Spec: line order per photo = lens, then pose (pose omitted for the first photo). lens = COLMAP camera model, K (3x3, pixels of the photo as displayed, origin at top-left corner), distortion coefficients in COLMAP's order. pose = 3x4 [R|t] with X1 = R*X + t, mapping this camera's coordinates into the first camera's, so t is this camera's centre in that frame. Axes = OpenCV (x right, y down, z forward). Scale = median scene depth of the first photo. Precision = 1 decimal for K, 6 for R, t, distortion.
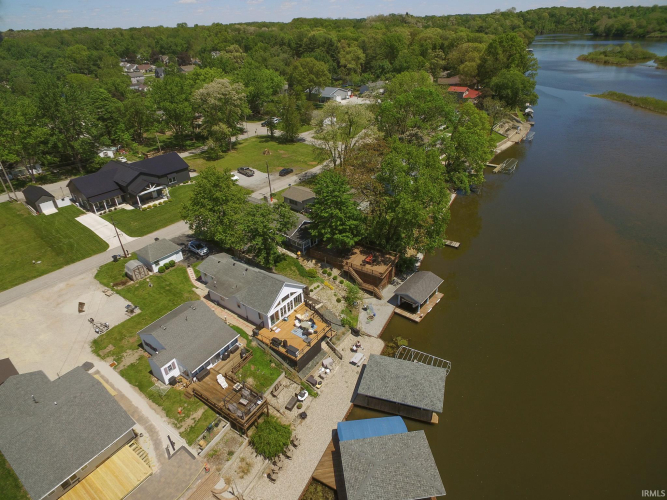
lens RADIAL K [[384.4, 0, 333.5], [0, 384.4, 250.0], [0, 0, 1]] dist [0.002493, 0.003075]
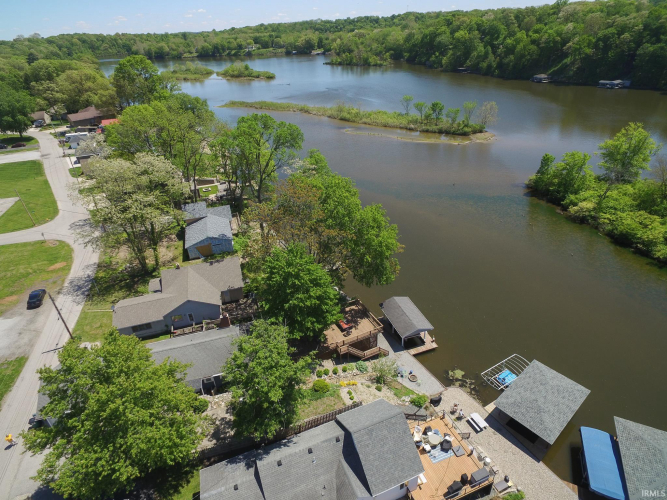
lens RADIAL K [[384.4, 0, 333.5], [0, 384.4, 250.0], [0, 0, 1]] dist [0.002493, 0.003075]
pose [[0.533035, -0.418265, 0.735478, -0.455158], [0.456245, 0.874146, 0.166464, -0.260679], [-0.712541, 0.246827, 0.656782, 0.487448]]
